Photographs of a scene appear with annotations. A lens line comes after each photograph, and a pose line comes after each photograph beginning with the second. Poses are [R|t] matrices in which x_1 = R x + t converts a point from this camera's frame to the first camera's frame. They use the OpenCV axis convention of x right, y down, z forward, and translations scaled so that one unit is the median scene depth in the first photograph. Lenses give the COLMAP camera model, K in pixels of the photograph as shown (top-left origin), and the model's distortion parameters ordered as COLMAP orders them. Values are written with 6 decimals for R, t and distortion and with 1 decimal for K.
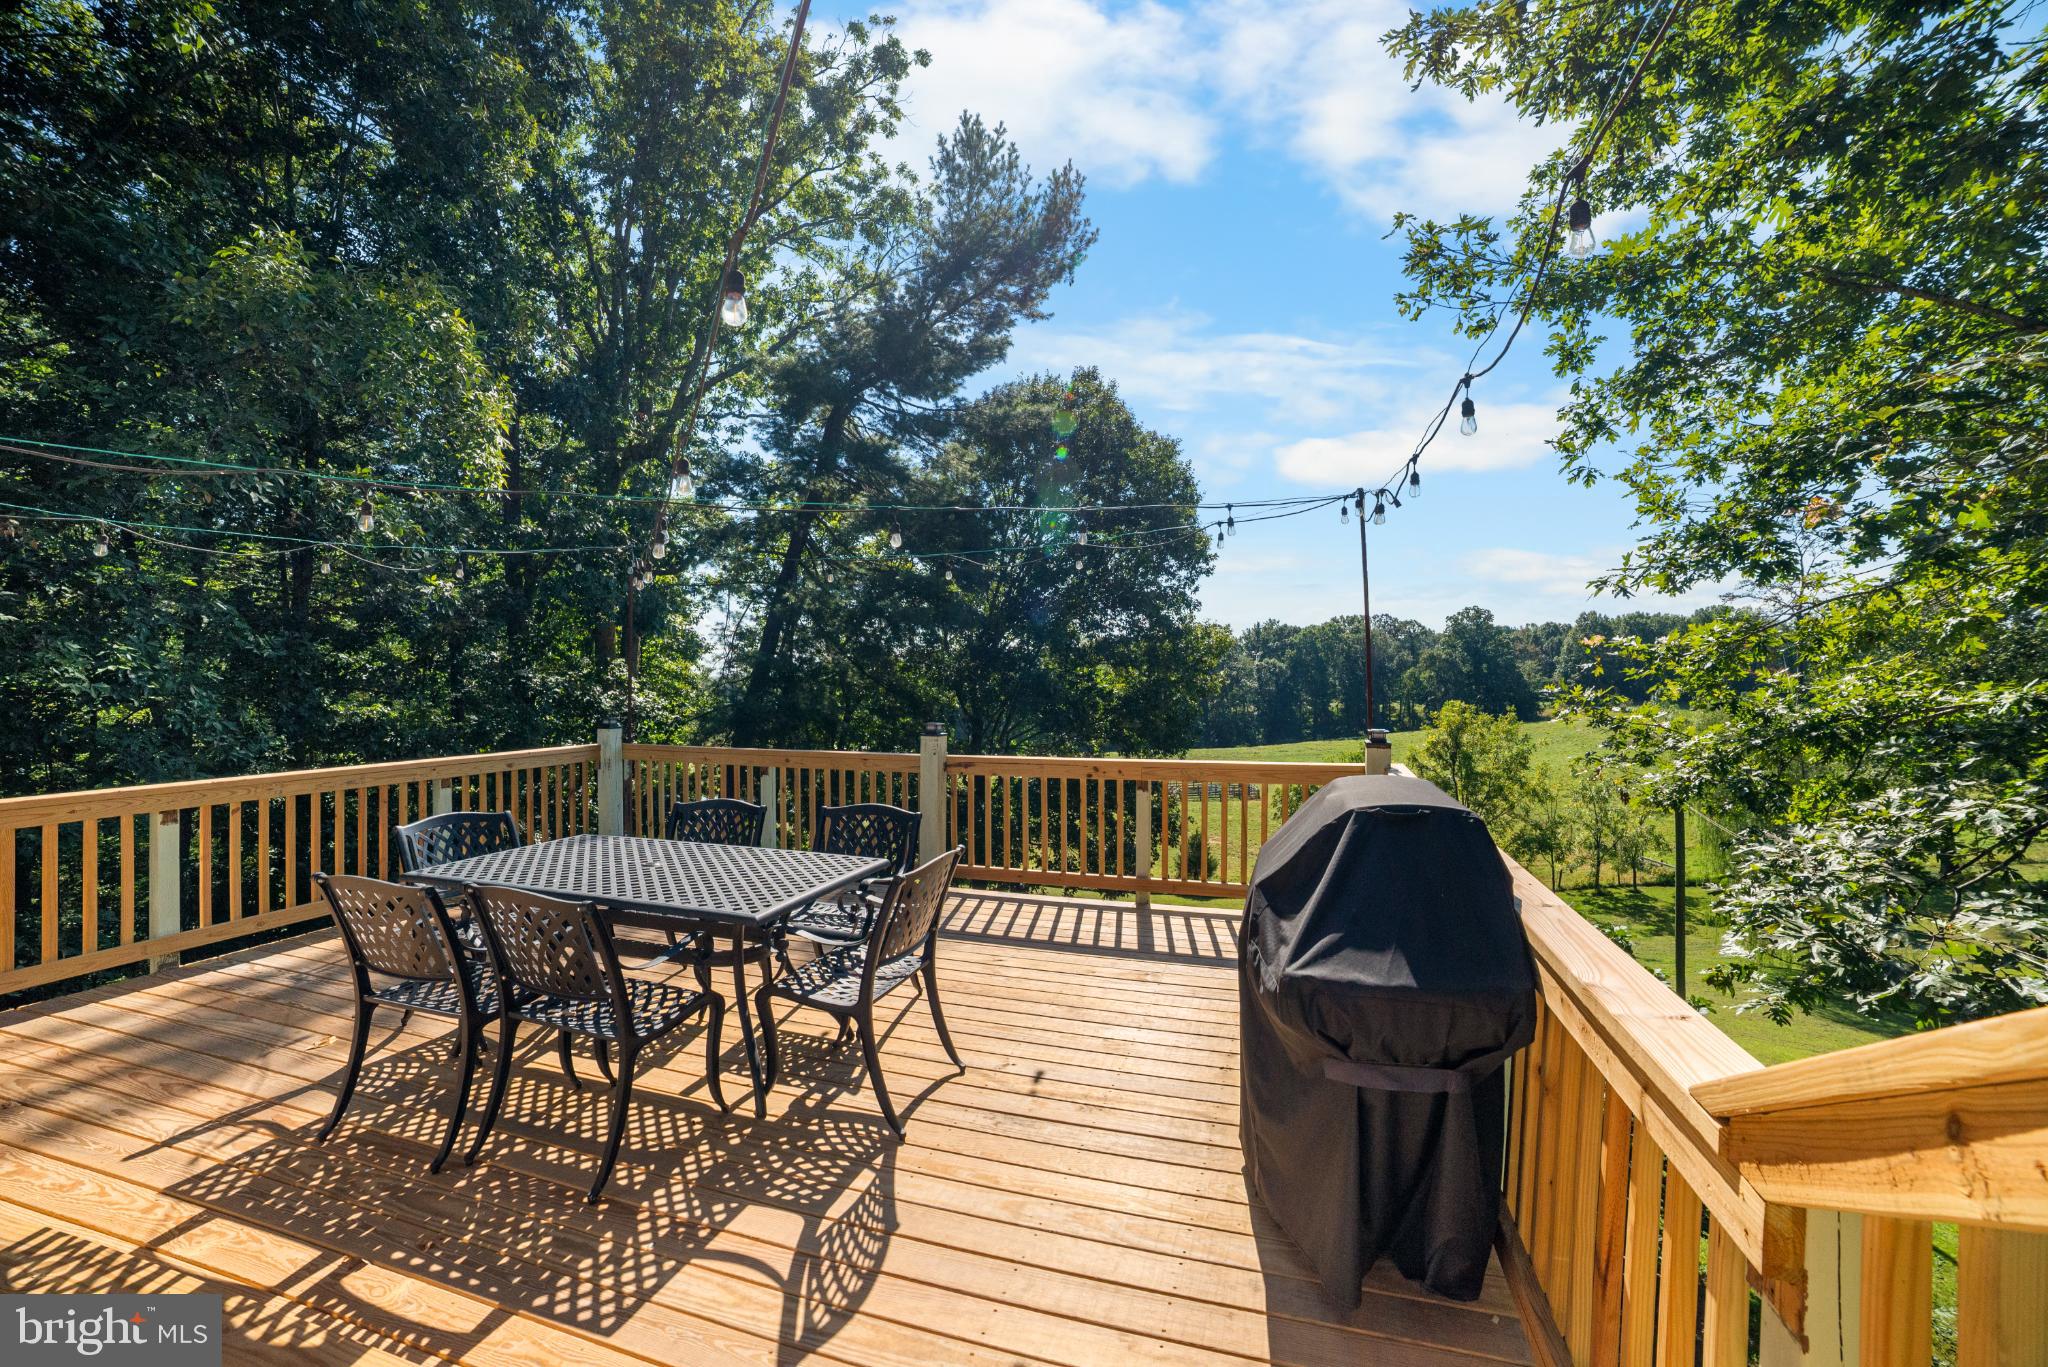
lens RADIAL K [[824.3, 0, 1022.6], [0, 824.3, 692.9], [0, 0, 1]] dist [-0.091134, 0.029998]
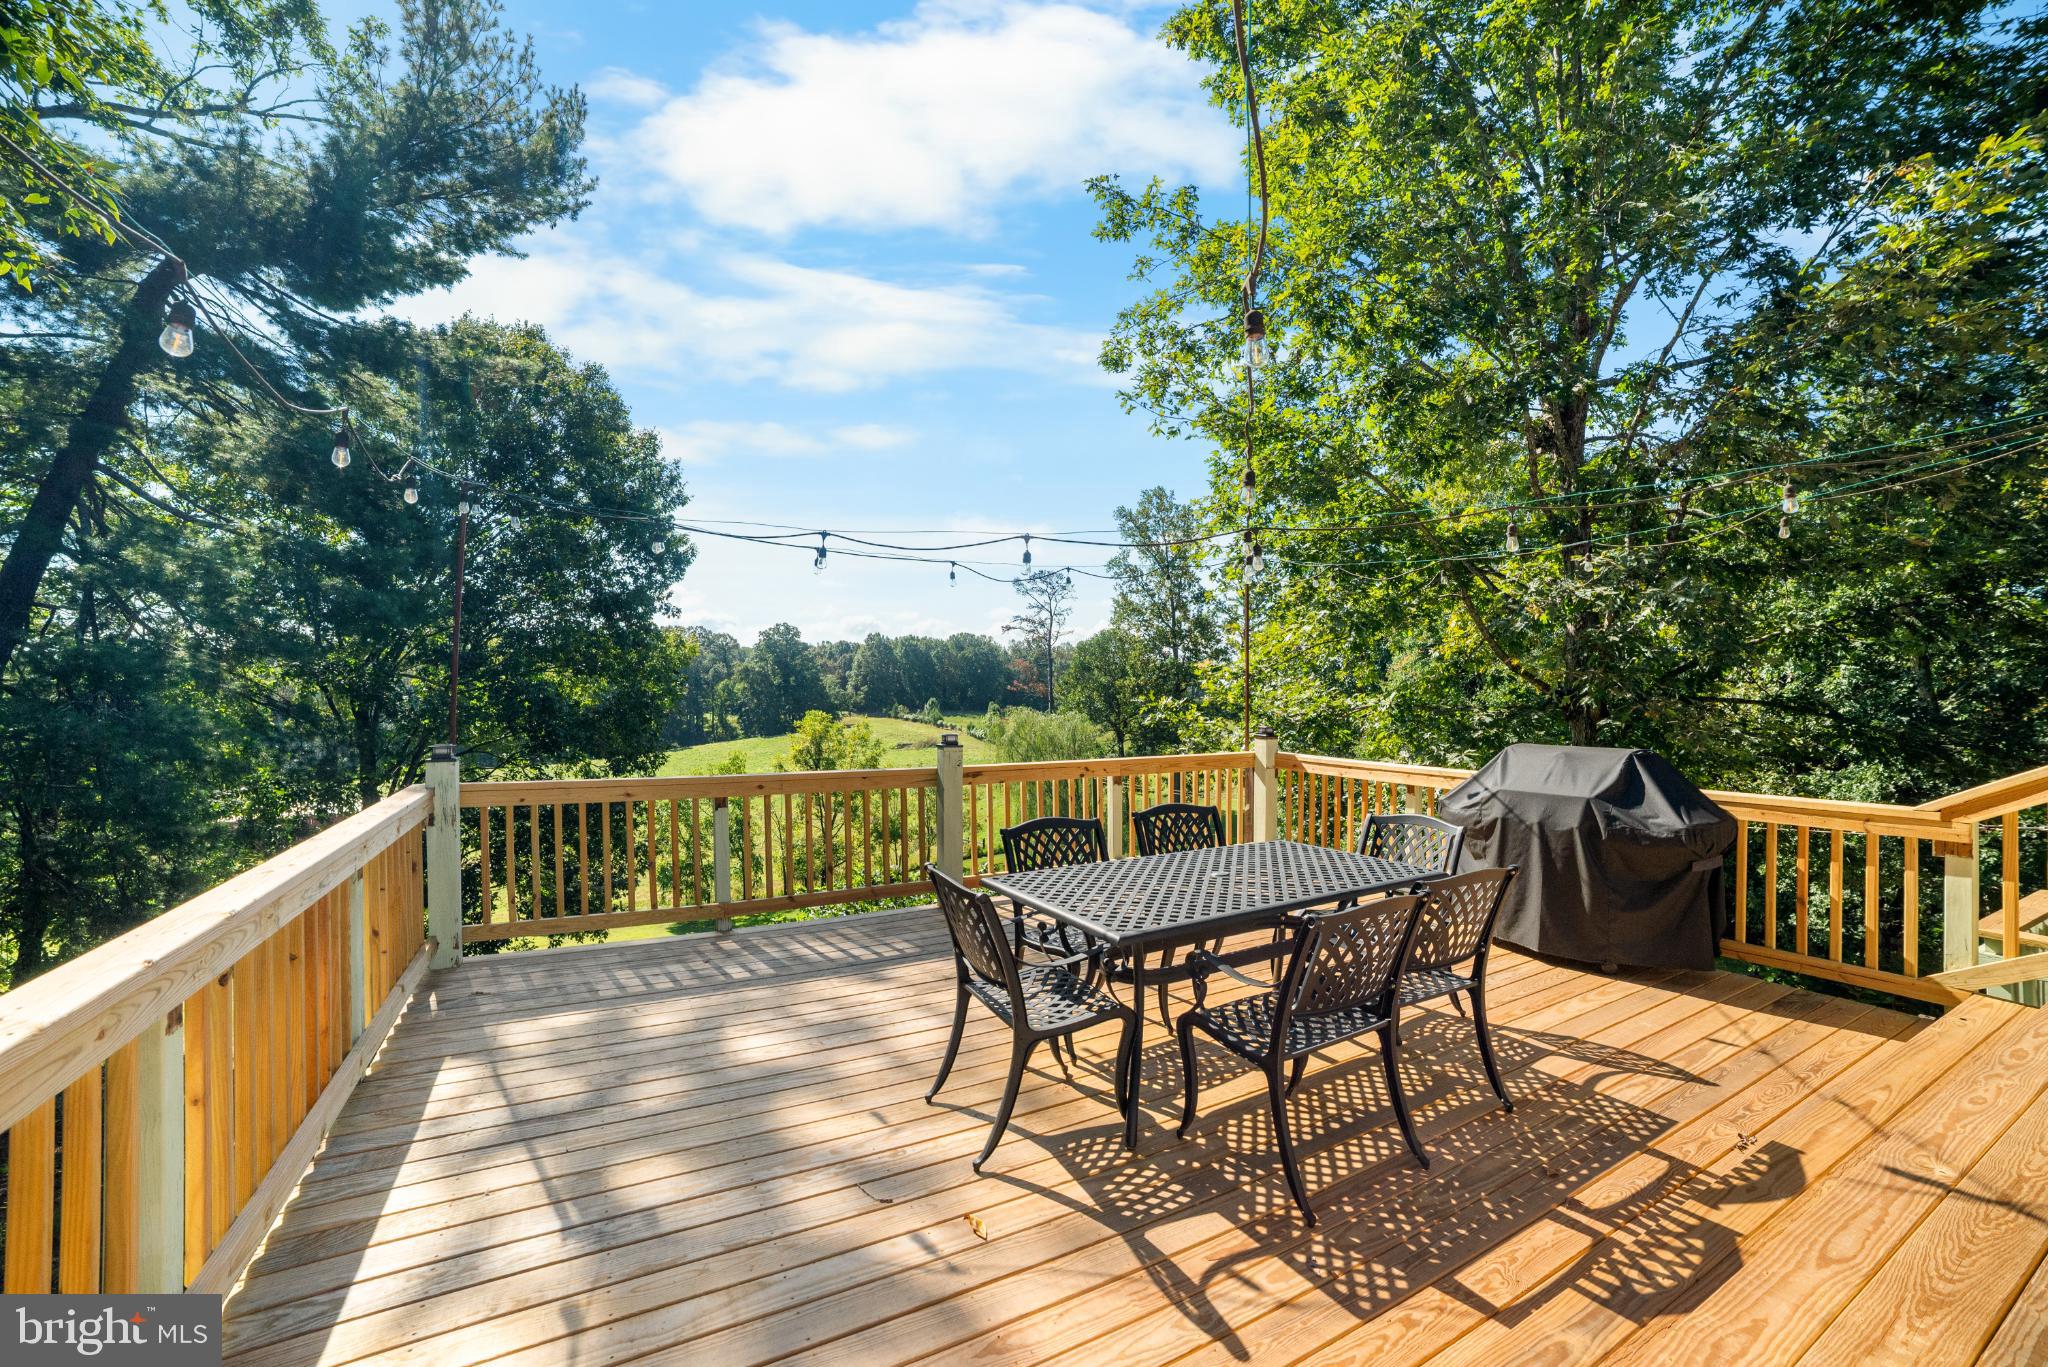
lens RADIAL K [[837.4, 0, 1026.7], [0, 837.4, 686.9], [0, 0, 1]] dist [-0.113361, 0.042846]
pose [[0.681363, 0.007543, 0.731906, -0.221864], [0.008280, 0.999803, -0.018012, -0.000112], [-0.731899, 0.018333, 0.681167, 0.077633]]
